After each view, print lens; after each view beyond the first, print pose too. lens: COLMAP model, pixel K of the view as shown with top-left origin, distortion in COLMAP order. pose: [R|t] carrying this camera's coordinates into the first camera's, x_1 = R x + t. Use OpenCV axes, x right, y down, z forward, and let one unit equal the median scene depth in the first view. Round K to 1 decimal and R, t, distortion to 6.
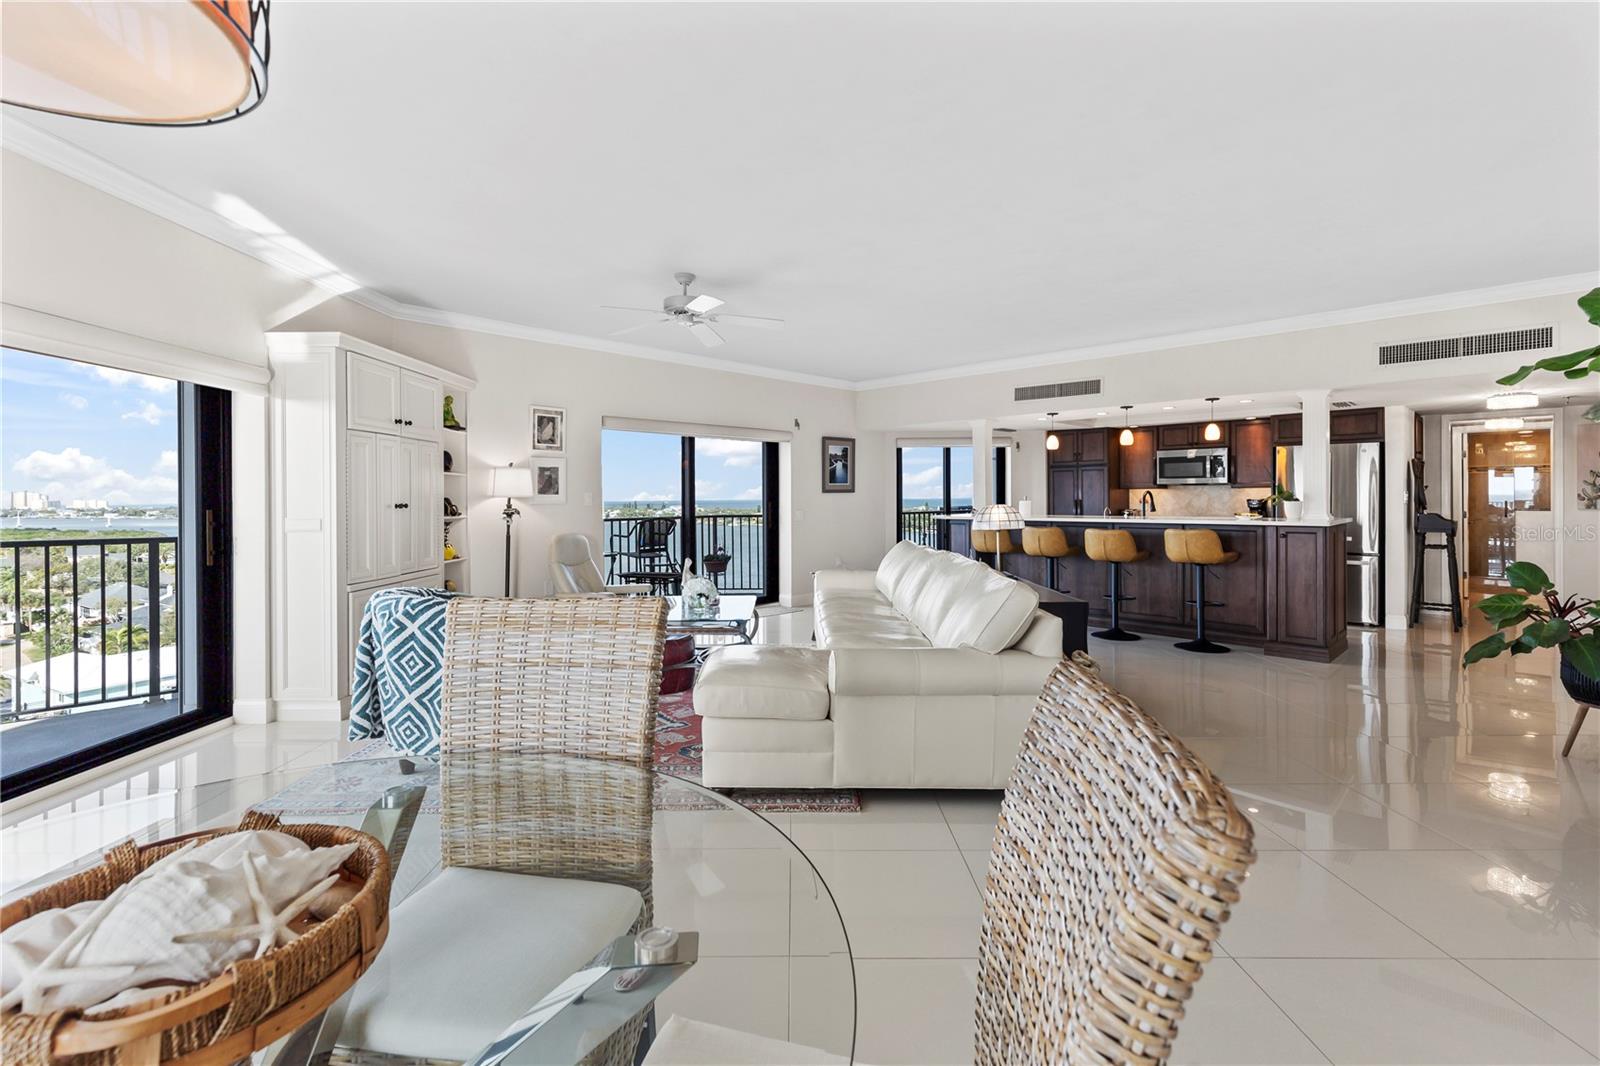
lens RADIAL K [[729.0, 0, 794.6], [0, 729.0, 513.9], [0, 0, 1]] dist [0.008914, -0.000577]
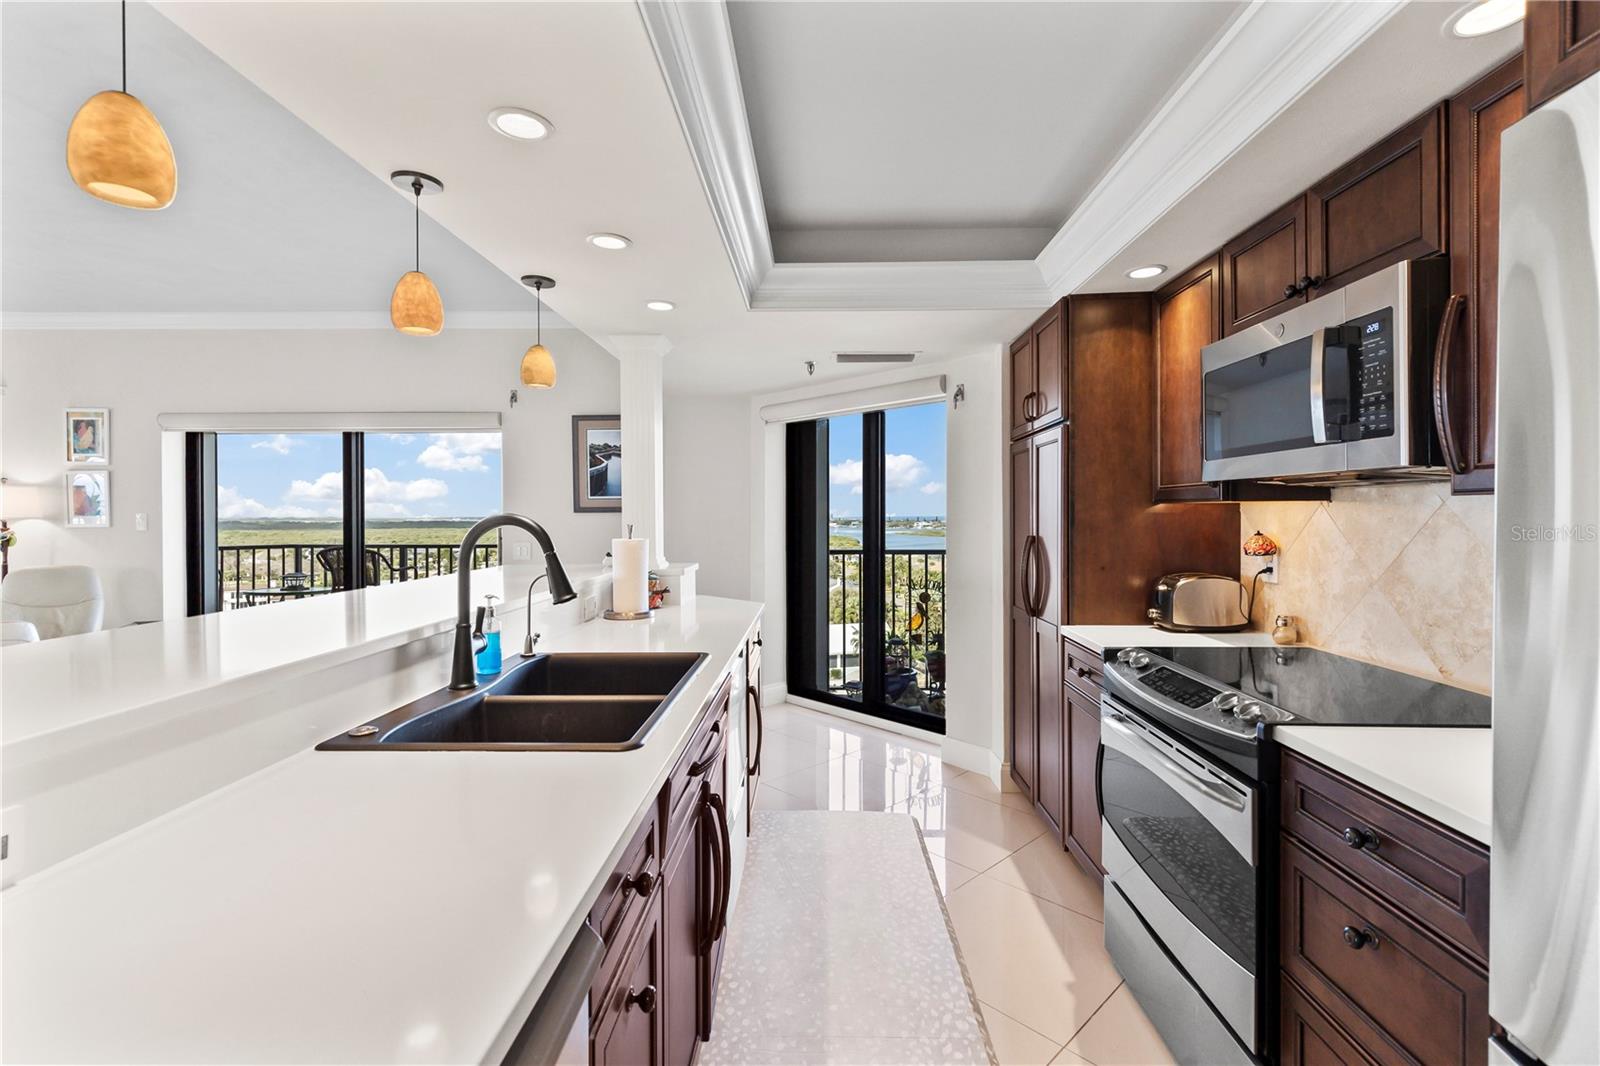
lens RADIAL K [[729.0, 0, 794.6], [0, 729.0, 513.9], [0, 0, 1]] dist [0.008914, -0.000577]
pose [[0.693364, 0.004288, -0.720574, 0.648208], [-0.017892, 0.999776, -0.011267, -0.027682], [0.720365, 0.020705, 0.693286, 0.817912]]
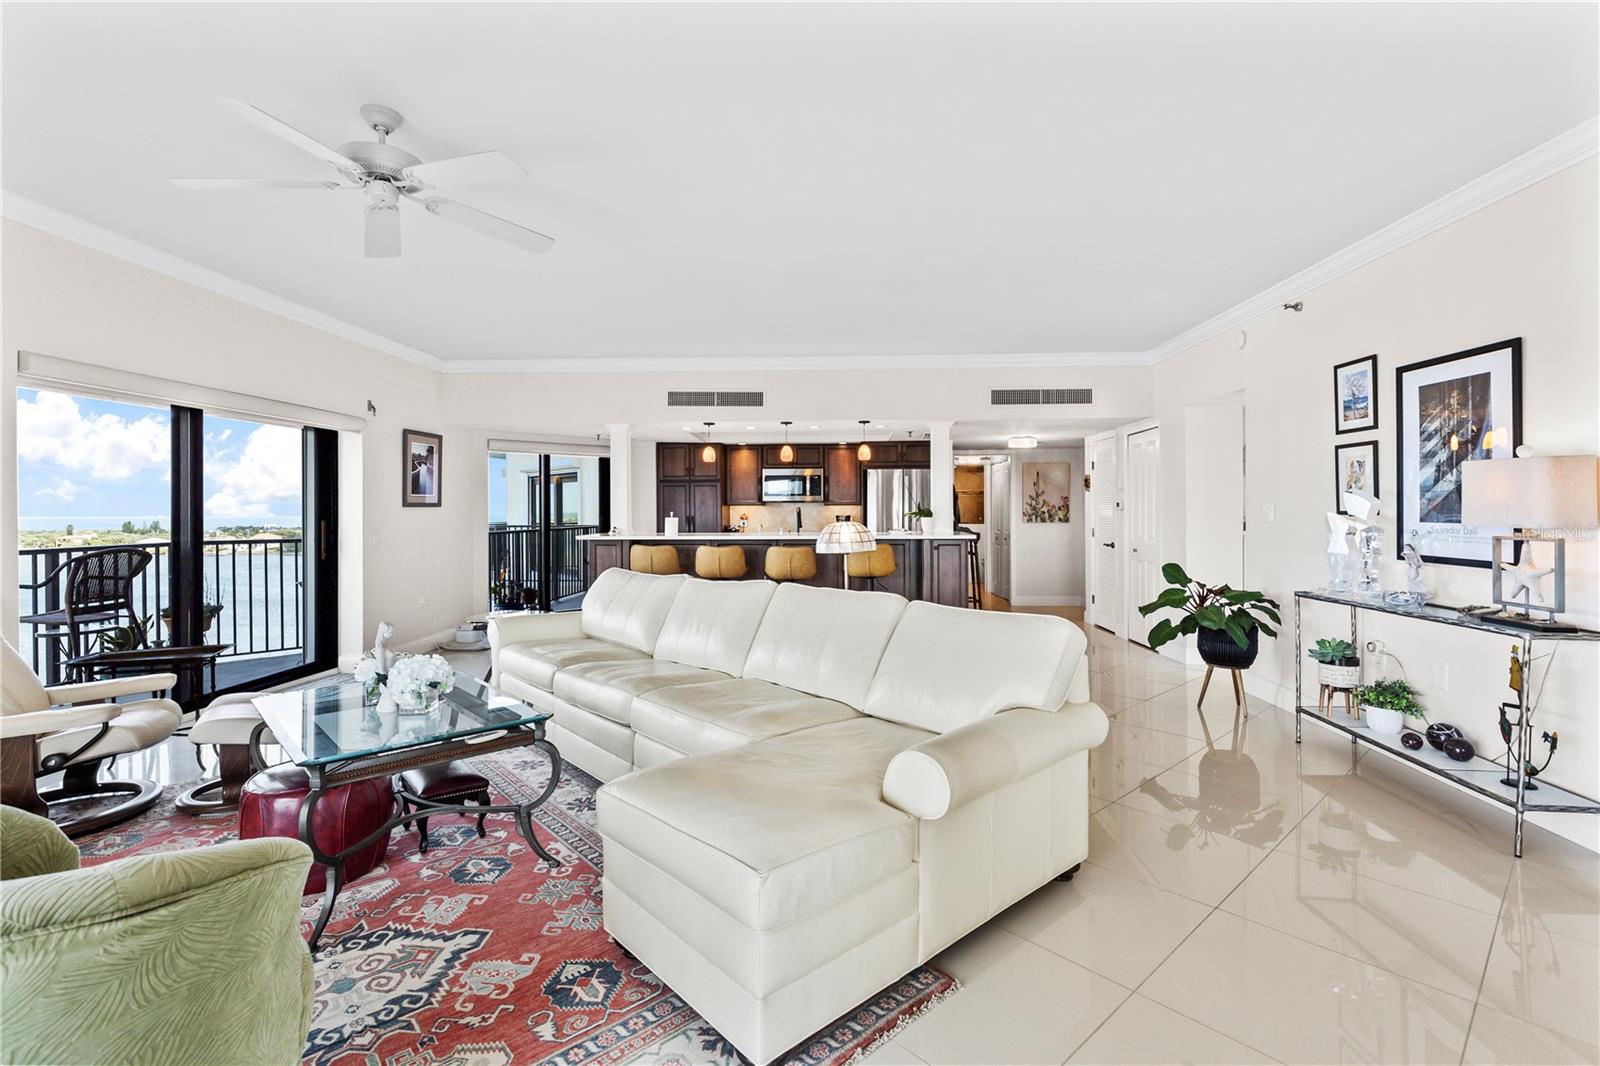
lens RADIAL K [[729.0, 0, 794.6], [0, 729.0, 513.9], [0, 0, 1]] dist [0.008914, -0.000577]
pose [[0.743032, 0.001177, 0.669255, -0.178105], [0.013497, 0.999769, -0.016742, -0.004957], [-0.669120, 0.021473, 0.742844, 0.230638]]
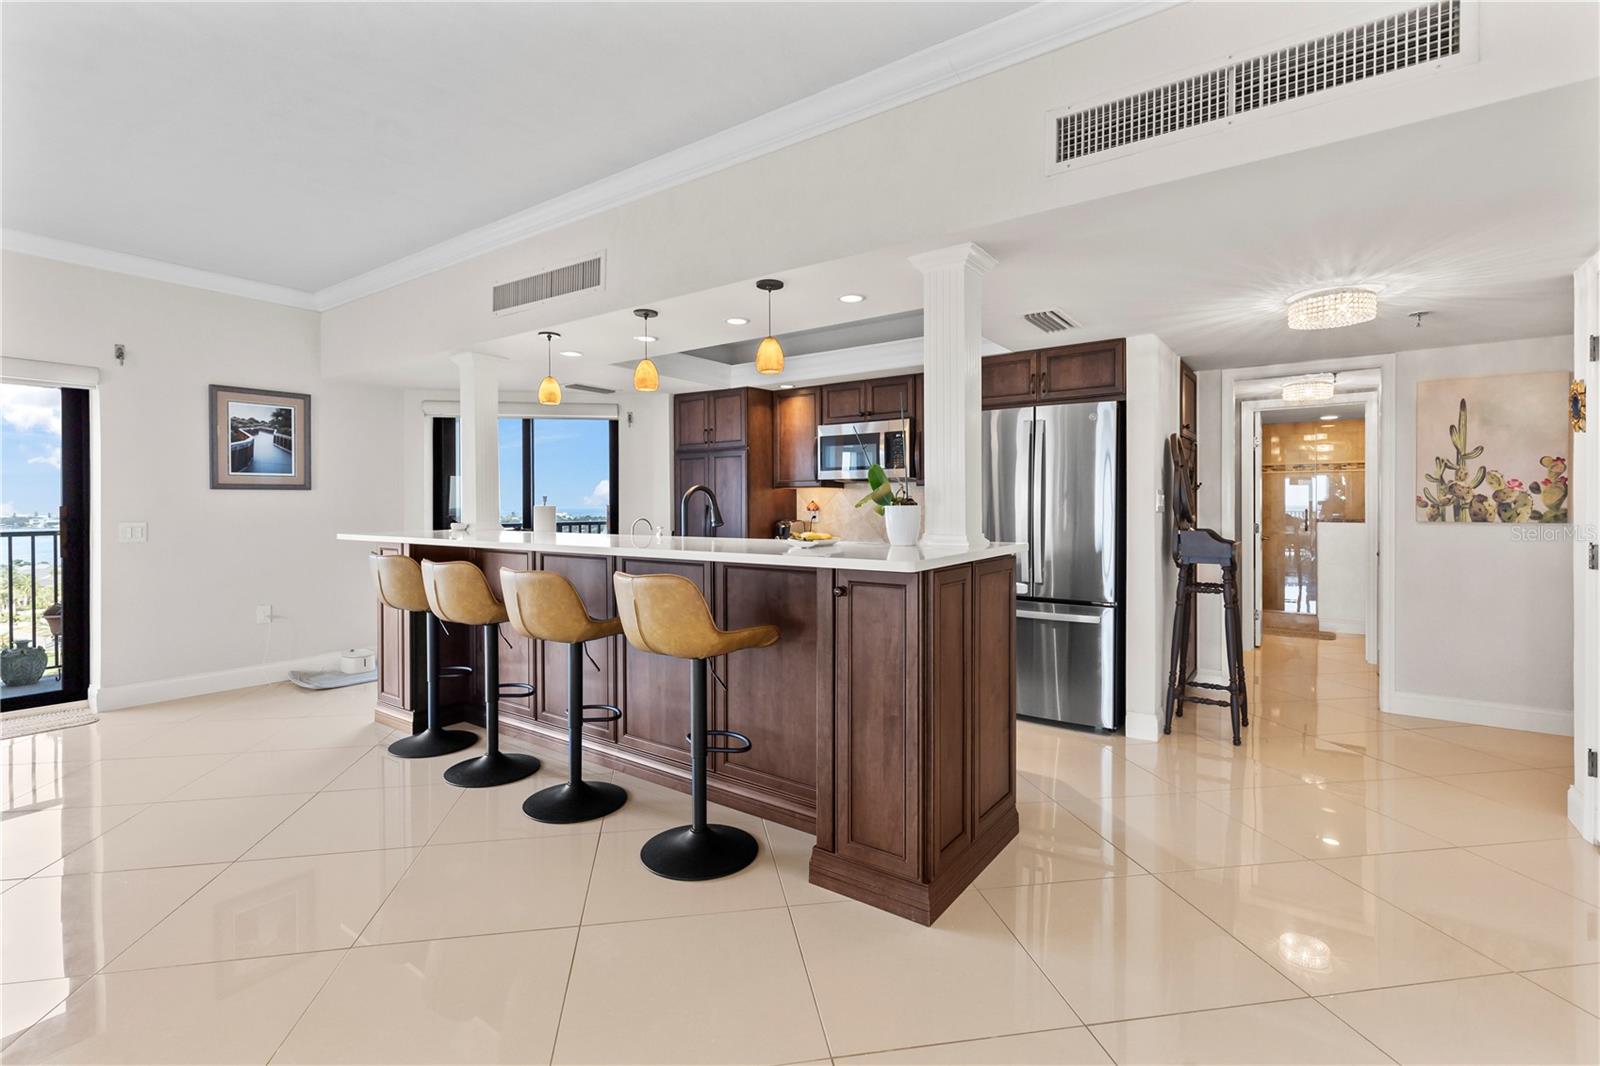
lens RADIAL K [[729.0, 0, 794.6], [0, 729.0, 513.9], [0, 0, 1]] dist [0.008914, -0.000577]
pose [[0.985860, 0.002664, 0.167549, 0.418708], [-0.000580, 0.999922, -0.012488, -0.004762], [-0.167569, 0.012214, 0.985785, 0.447928]]
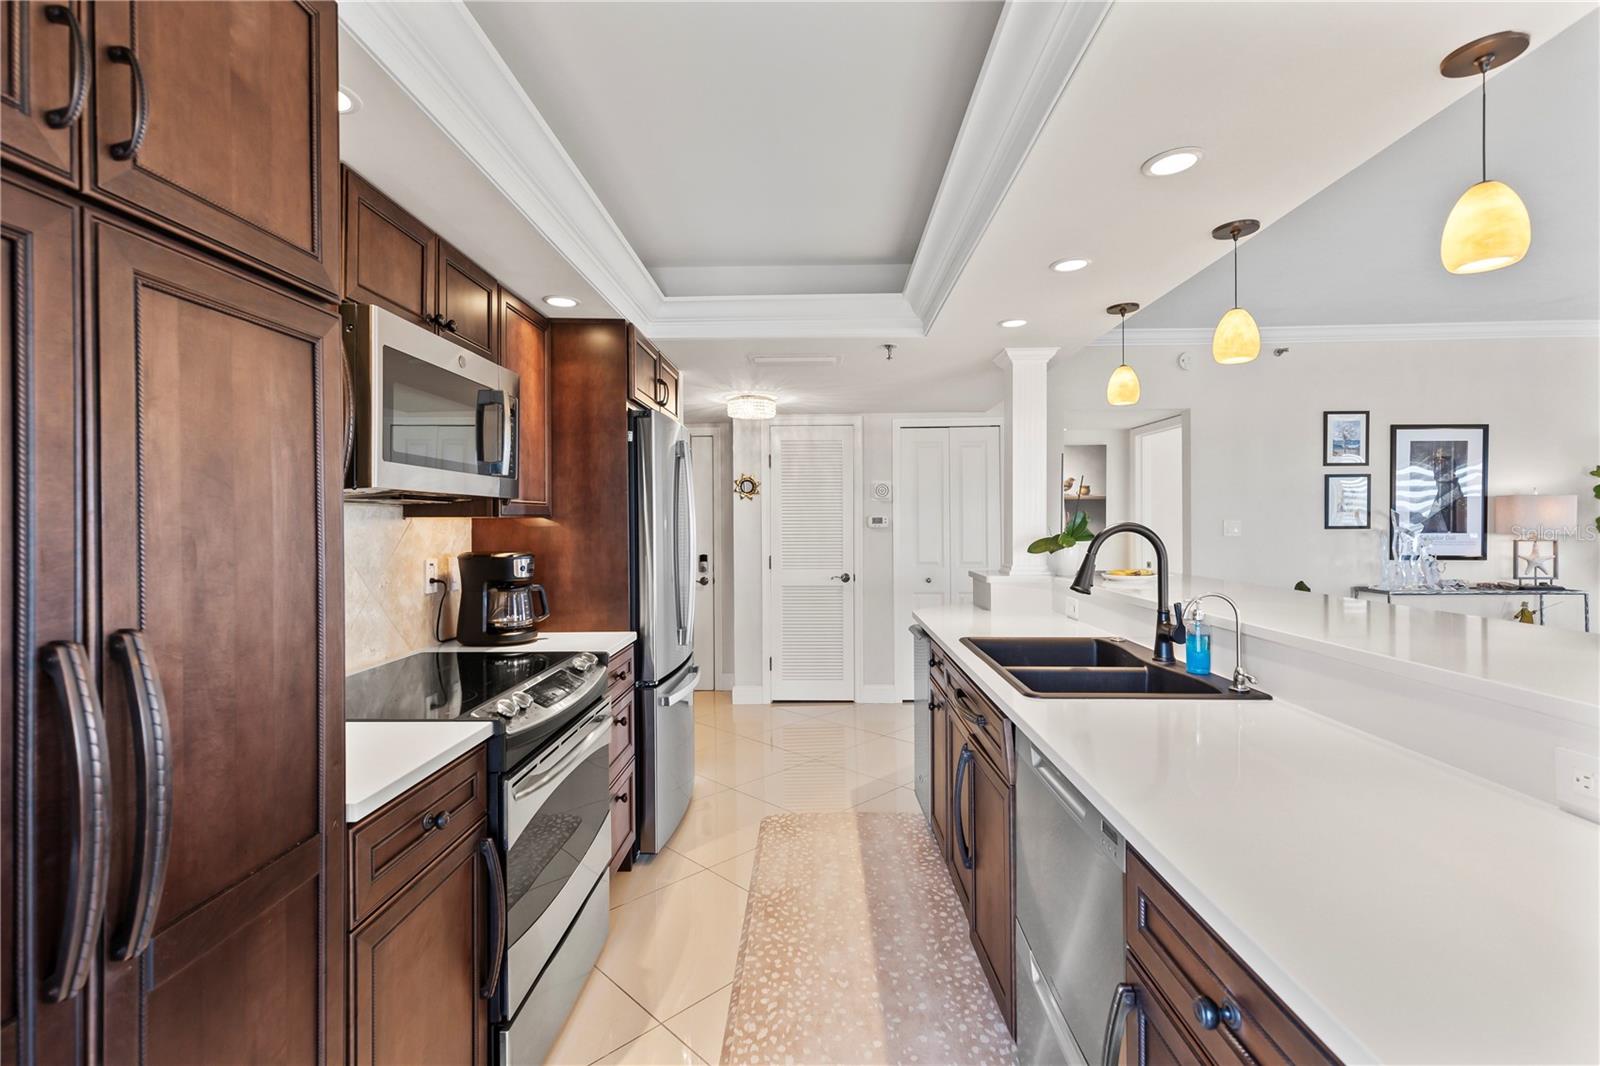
lens RADIAL K [[724.8, 0, 794.4], [0, 724.8, 523.4], [0, 0, 1]] dist [0.008942, -0.000892]
pose [[-0.695898, 0.010856, 0.718058, 0.329639], [0.027765, 0.999545, 0.011796, -0.034714], [-0.717604, 0.028145, -0.695883, 1.178466]]
